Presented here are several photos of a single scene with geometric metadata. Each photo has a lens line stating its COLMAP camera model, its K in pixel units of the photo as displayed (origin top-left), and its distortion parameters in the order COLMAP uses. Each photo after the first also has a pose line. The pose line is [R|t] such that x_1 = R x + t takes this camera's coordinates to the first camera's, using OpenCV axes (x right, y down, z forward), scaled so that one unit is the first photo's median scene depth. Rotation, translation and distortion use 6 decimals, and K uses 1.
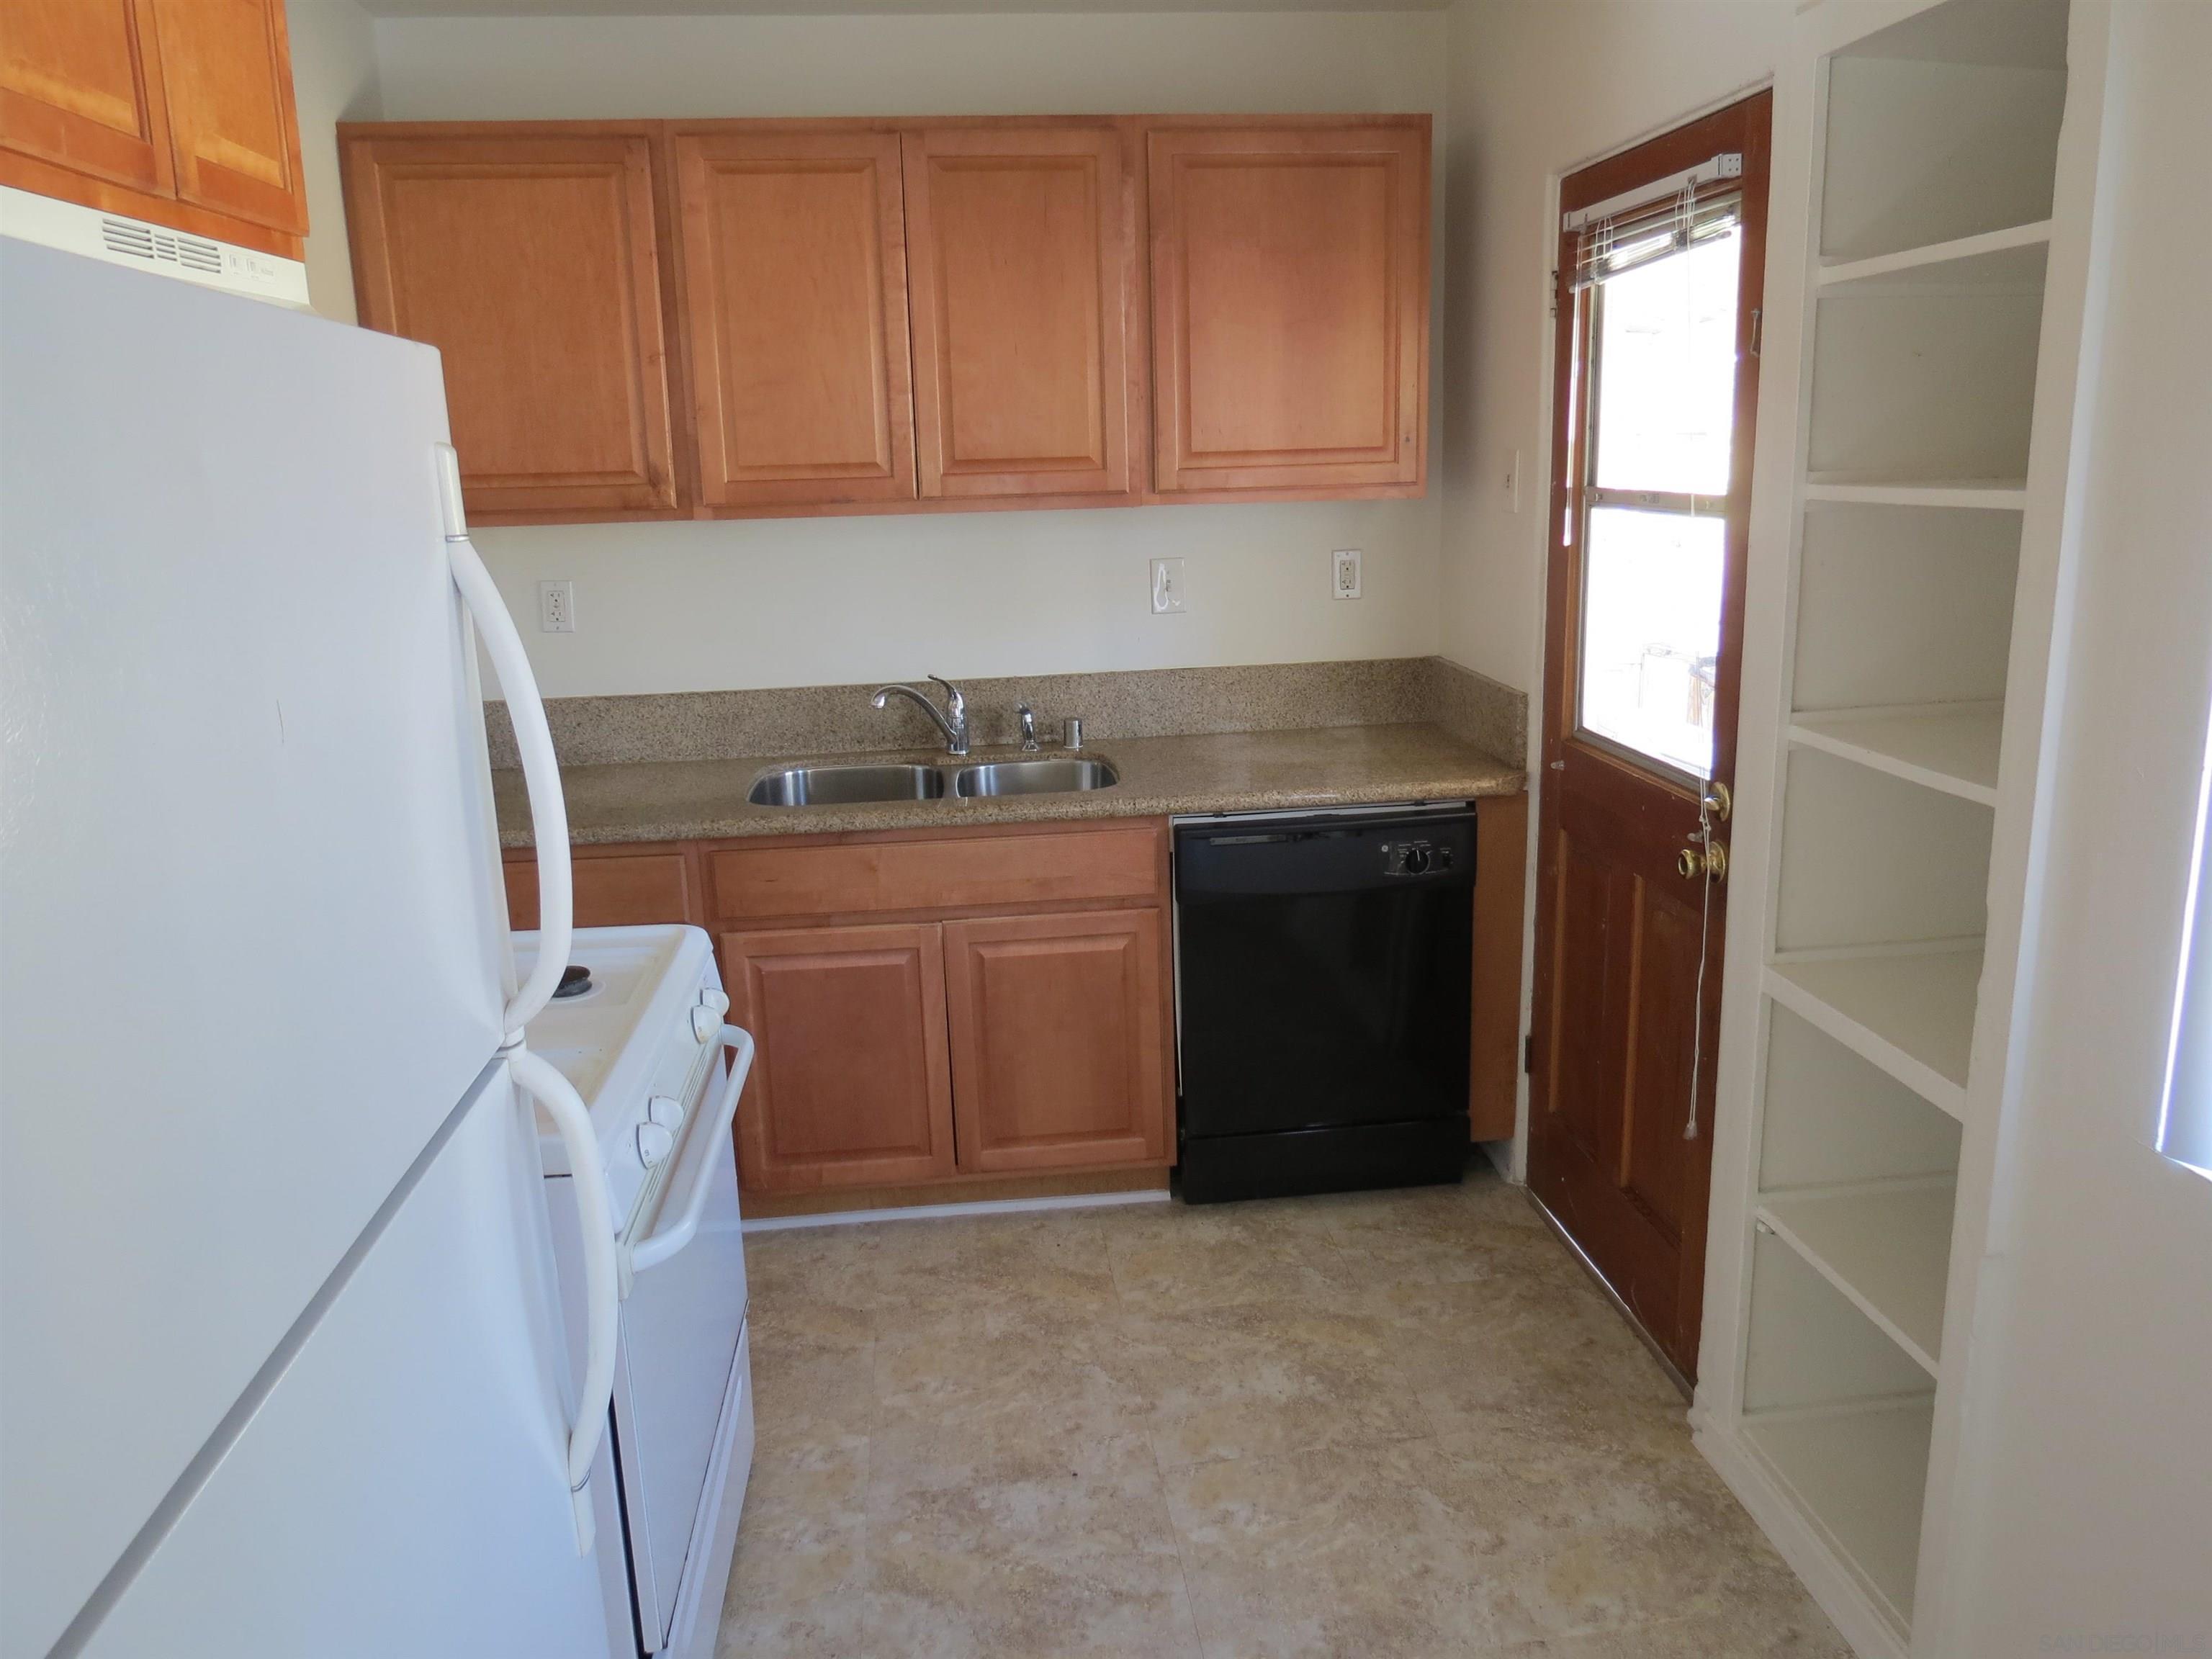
lens RADIAL K [[1570.0, 0, 1108.6], [0, 1570.0, 833.4], [0, 0, 1]] dist [-0.022530, 0.007340]
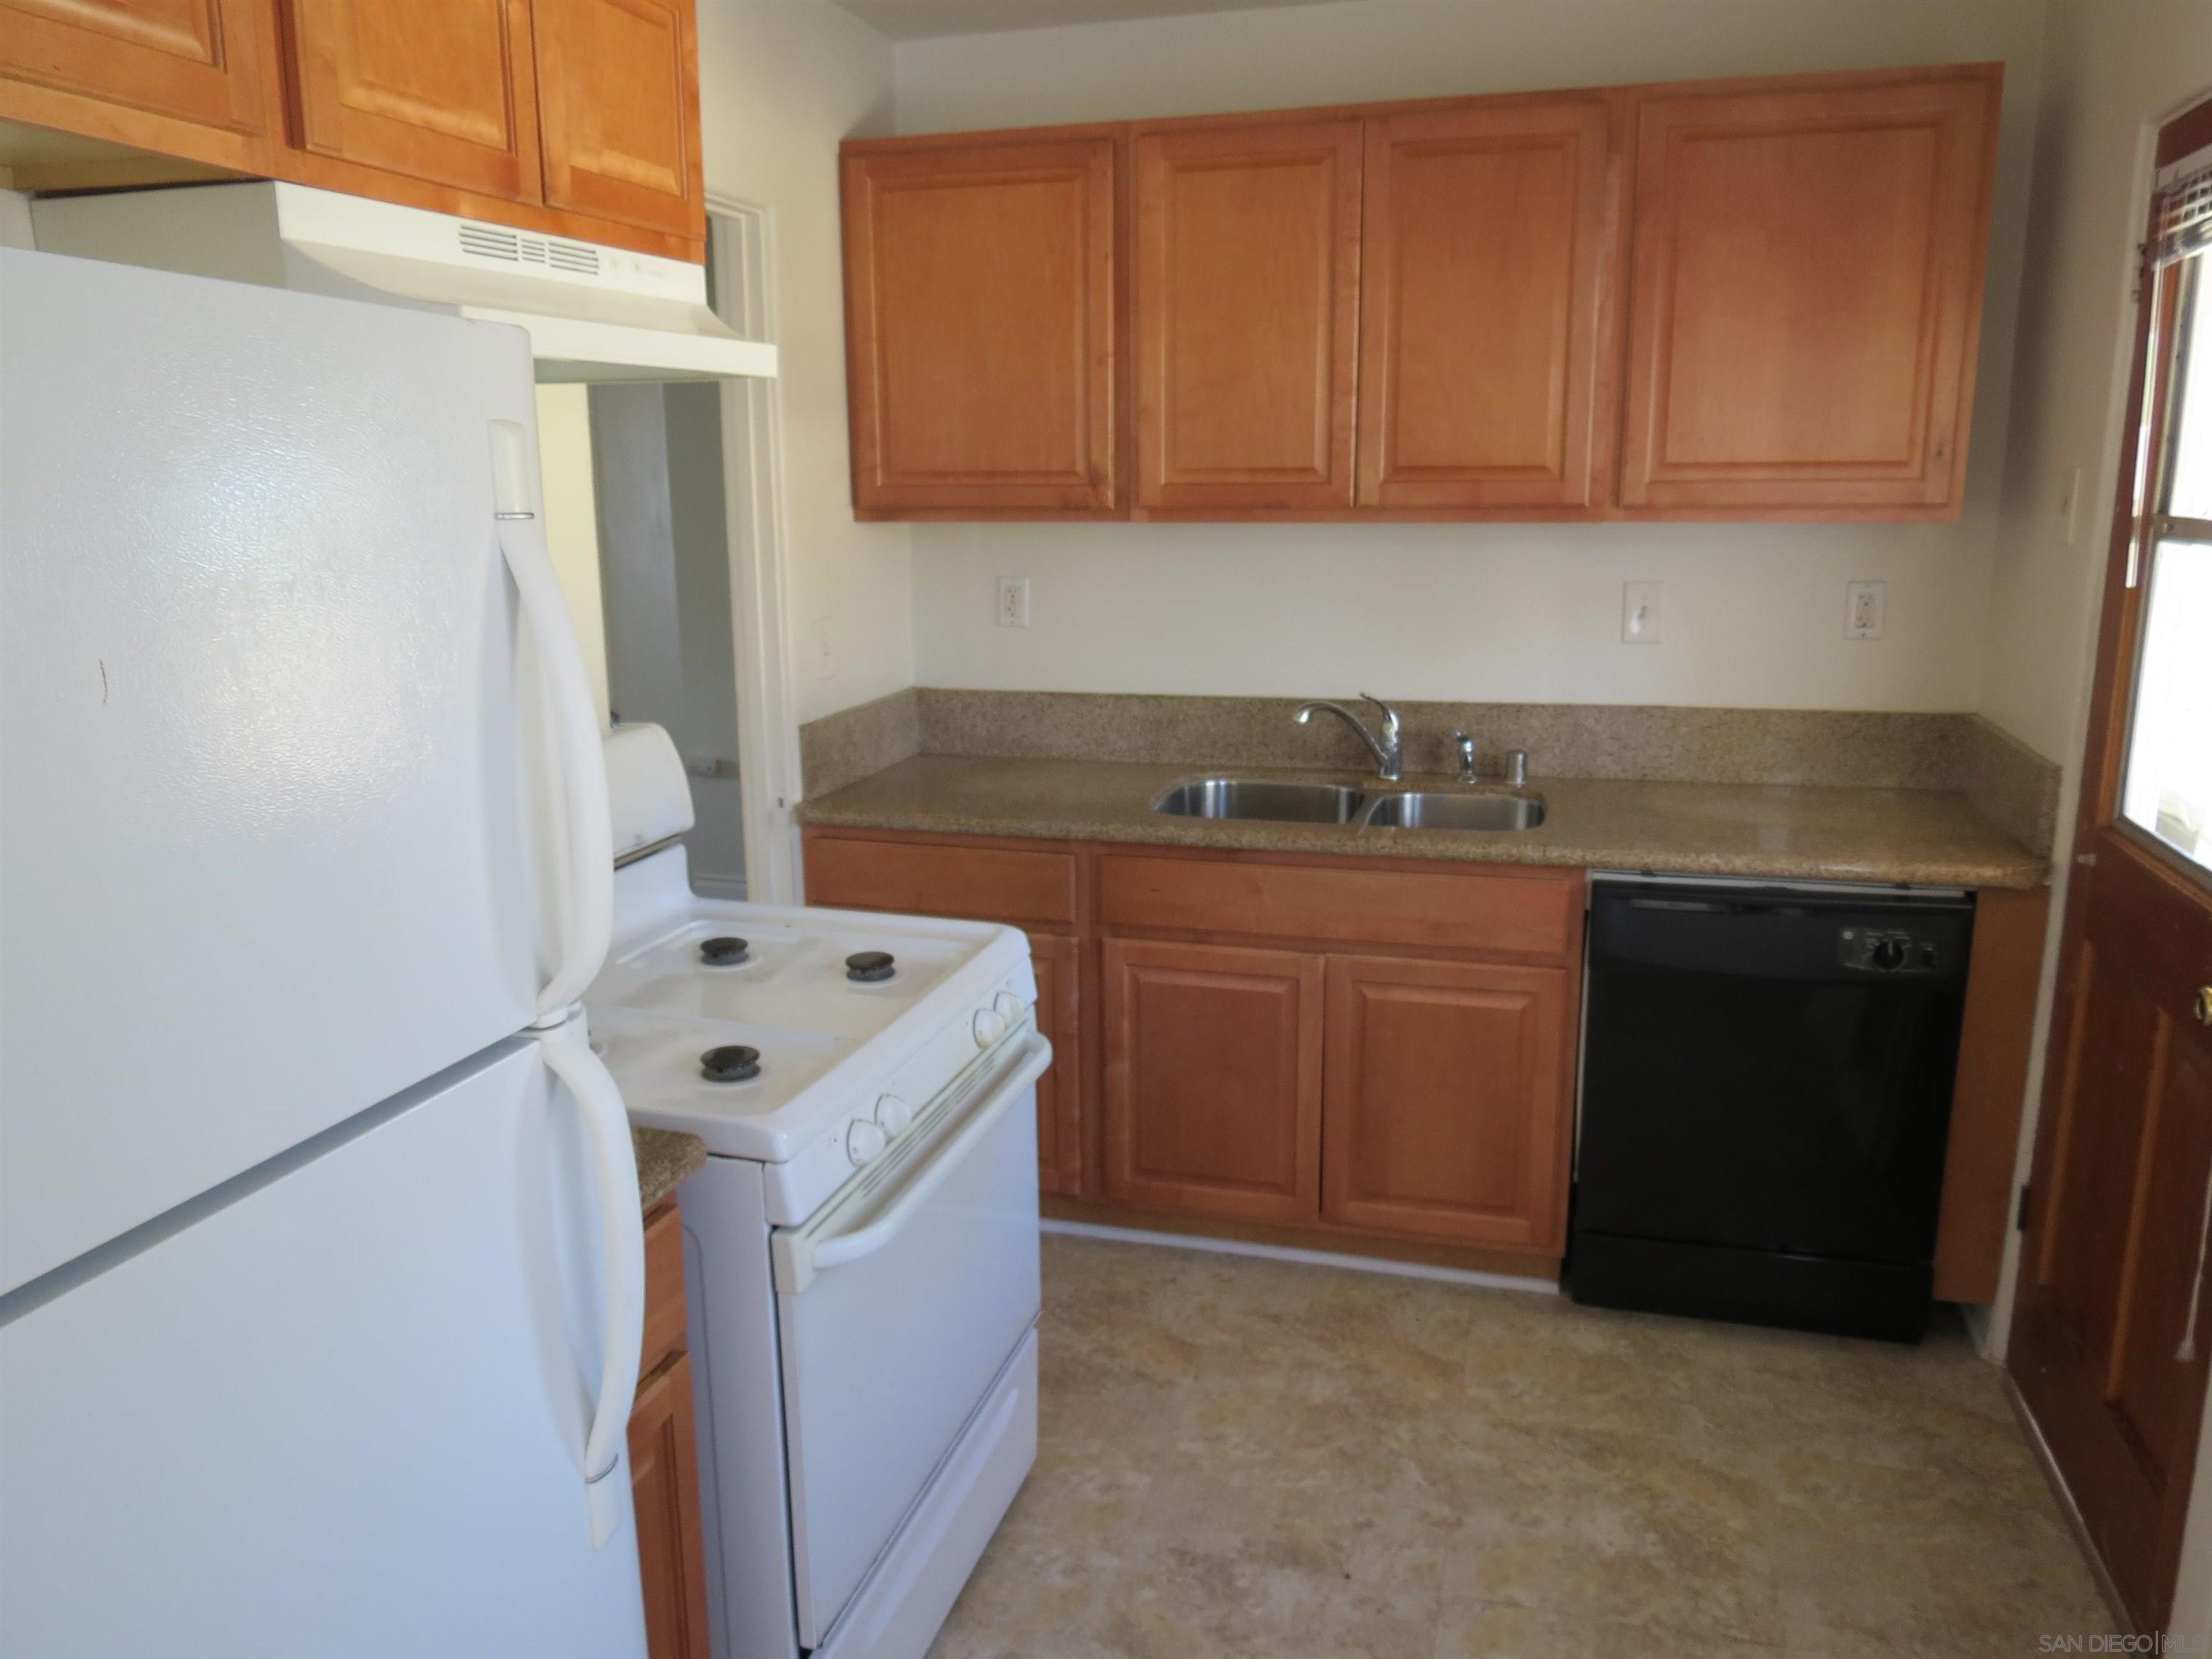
lens RADIAL K [[1570.0, 0, 1108.6], [0, 1570.0, 833.4], [0, 0, 1]] dist [-0.022530, 0.007340]
pose [[0.925949, 0.101618, -0.363721, 0.108750], [-0.104517, 0.994454, 0.011760, -0.013202], [0.362899, 0.027126, 0.931434, 0.071810]]
